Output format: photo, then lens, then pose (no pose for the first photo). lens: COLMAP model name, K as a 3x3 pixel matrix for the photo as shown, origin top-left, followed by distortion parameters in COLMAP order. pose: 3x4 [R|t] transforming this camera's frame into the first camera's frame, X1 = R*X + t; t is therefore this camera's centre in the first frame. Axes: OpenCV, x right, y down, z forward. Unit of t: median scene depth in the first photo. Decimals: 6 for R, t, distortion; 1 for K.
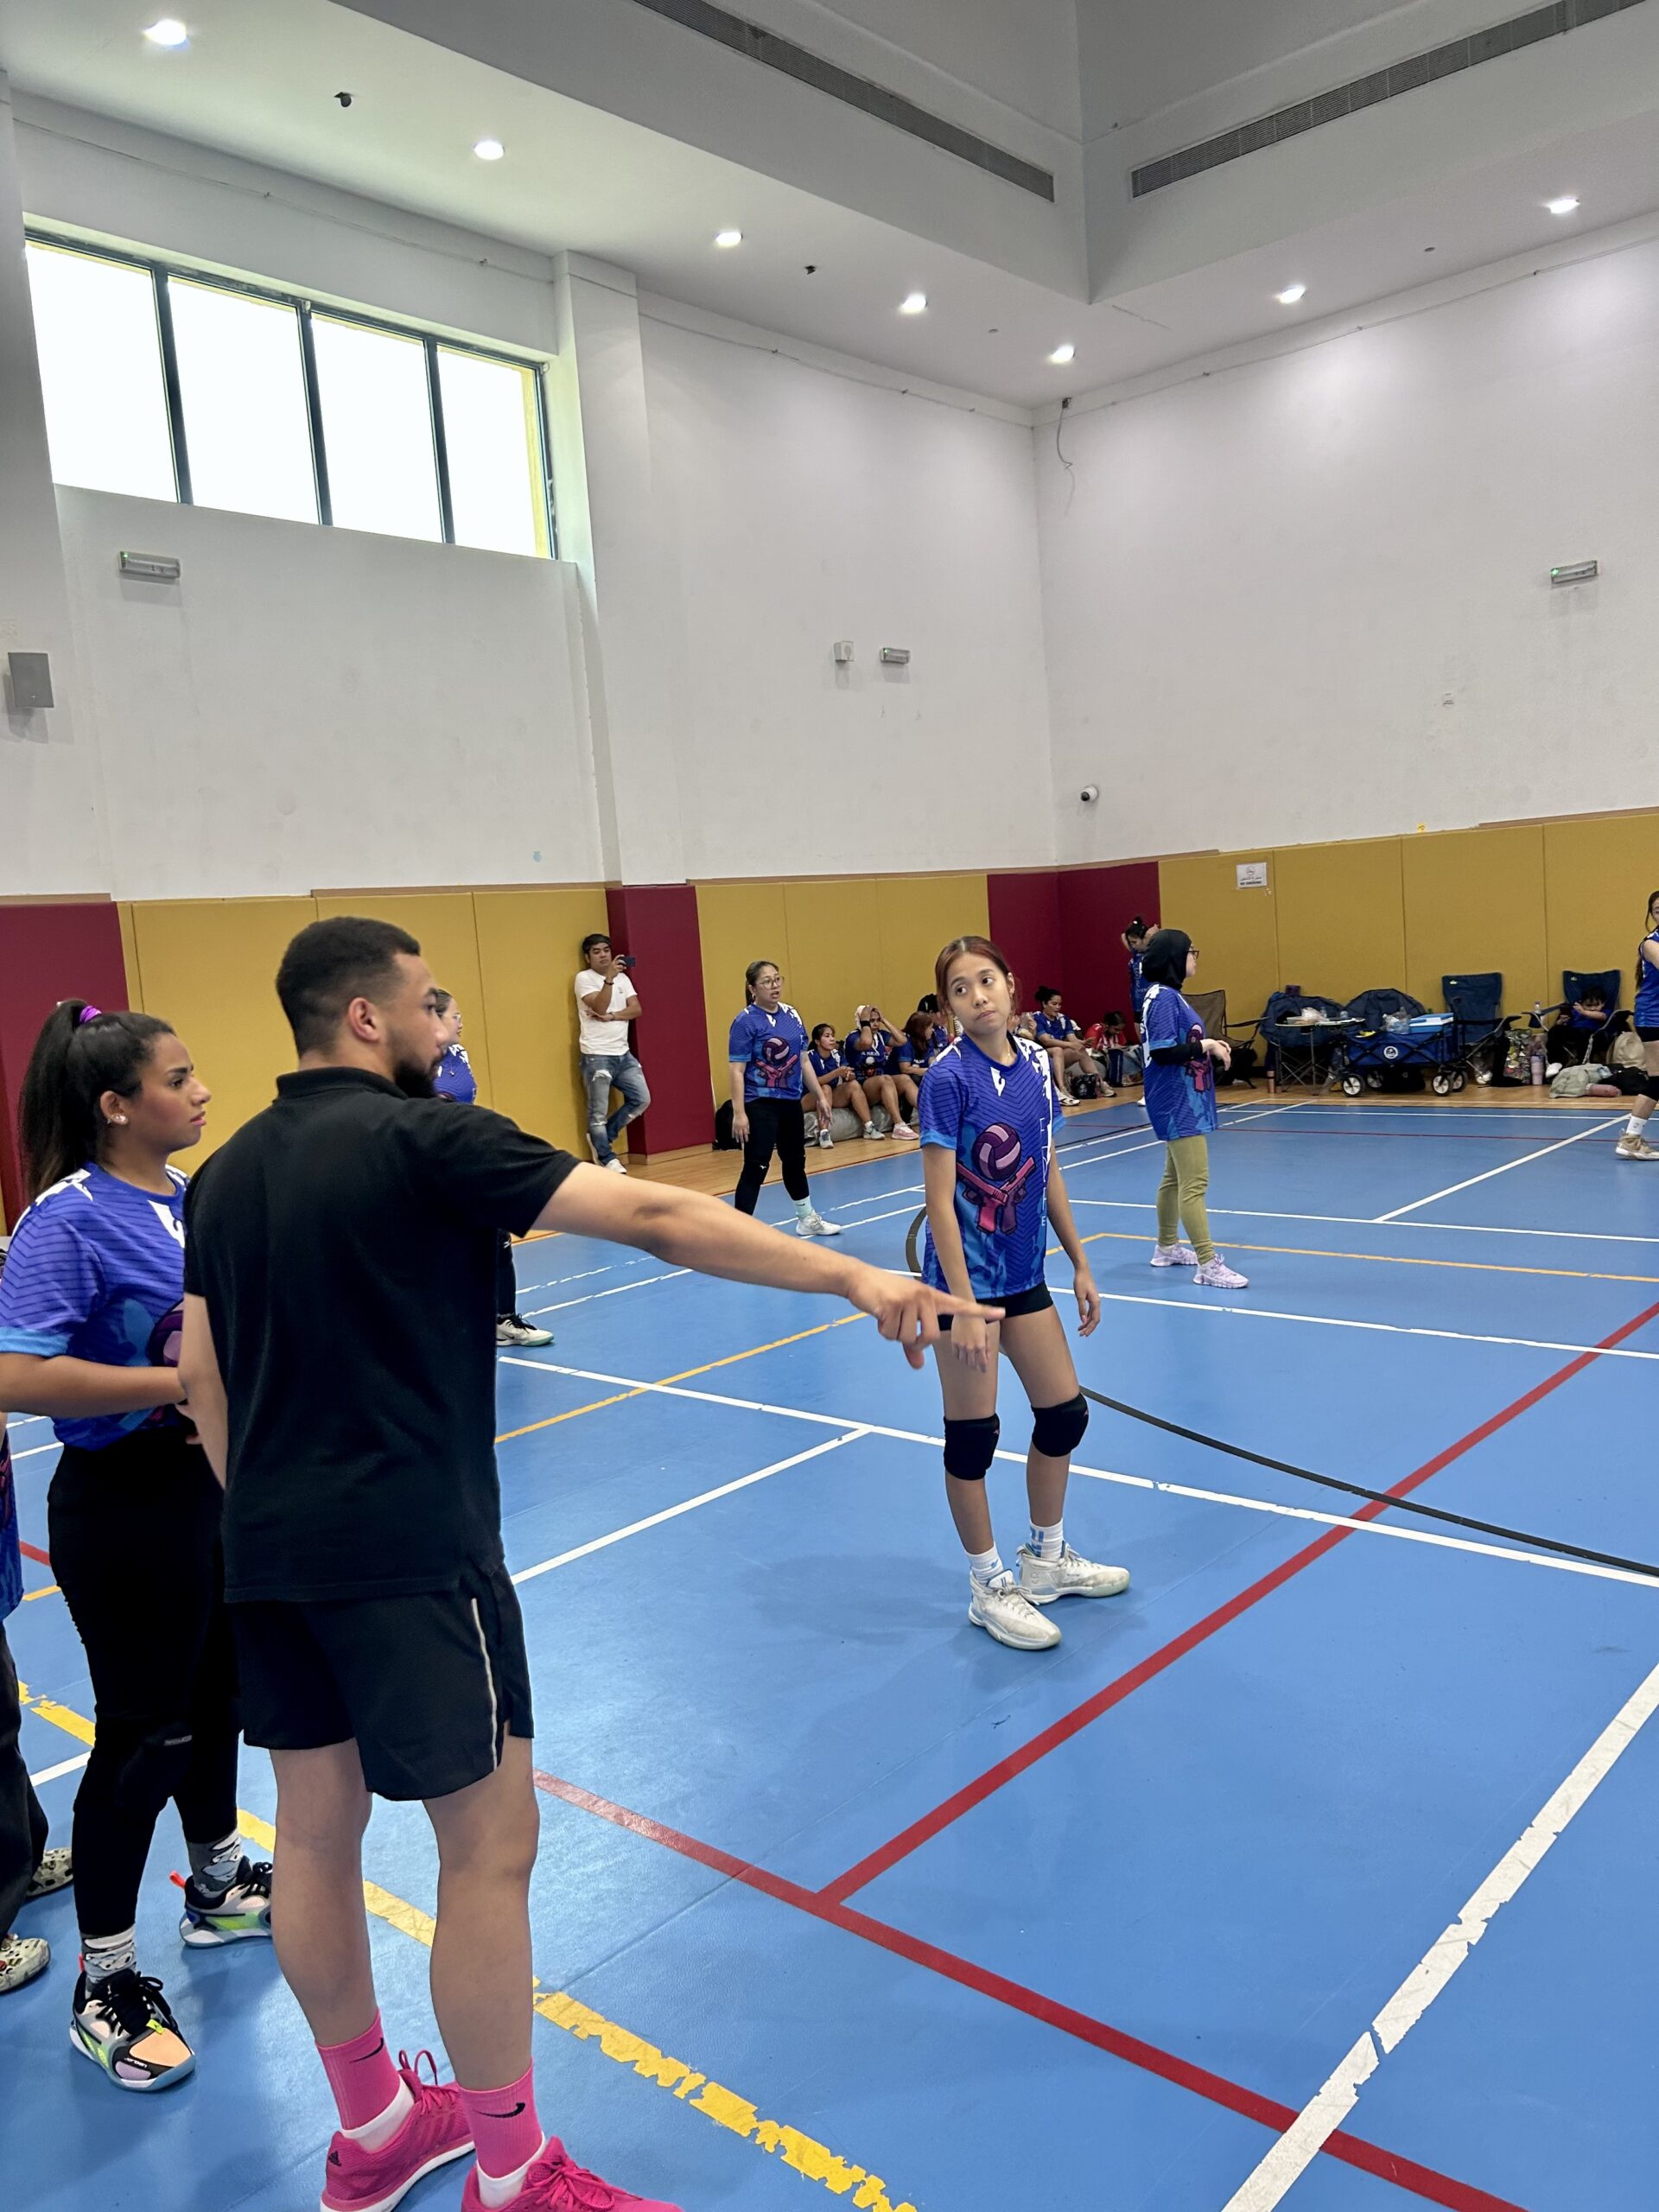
lens RADIAL K [[1658.6, 0, 829.5], [0, 1658.6, 1106.0], [0, 0, 1]] dist [0.024338, -0.057946]
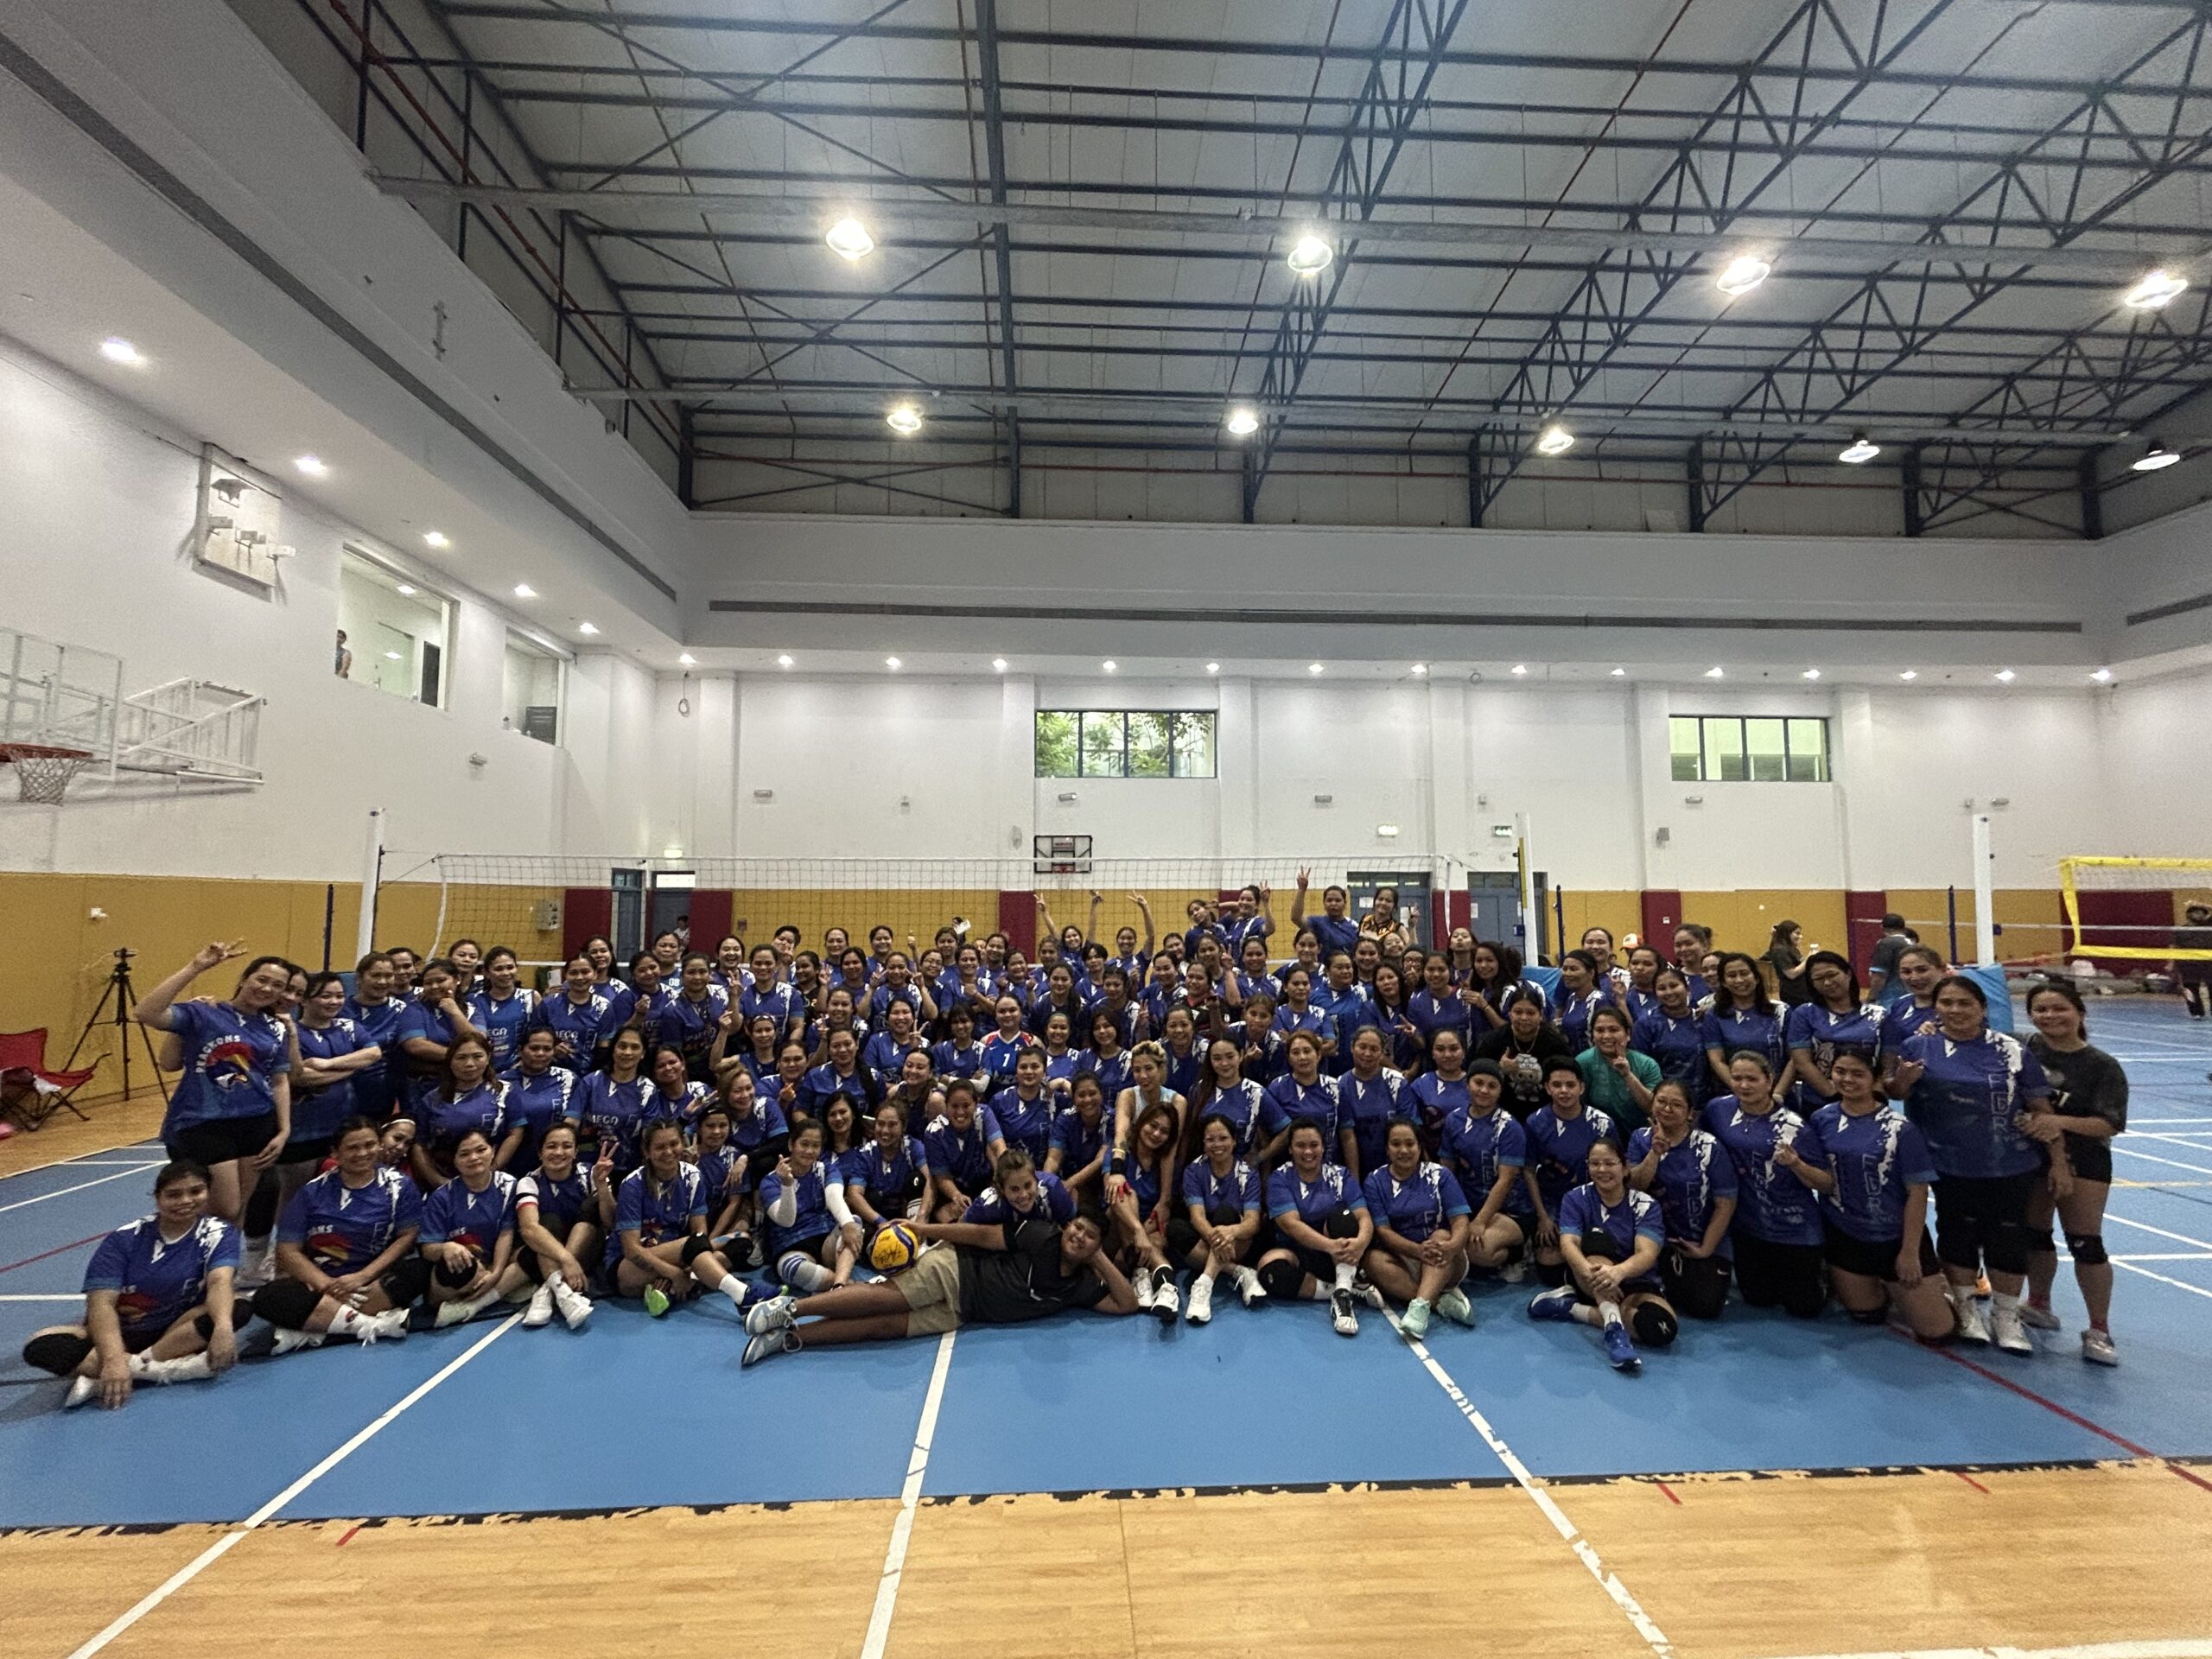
lens RADIAL K [[970.9, 0, 1106.0], [0, 970.9, 829.5], [0, 0, 1]] dist [-0.002304, -0.000900]
pose [[0.701373, 0.015074, -0.712636, 0.153075], [-0.121498, 0.987674, -0.098687, 0.081611], [0.702364, 0.155800, 0.694559, -1.031888]]
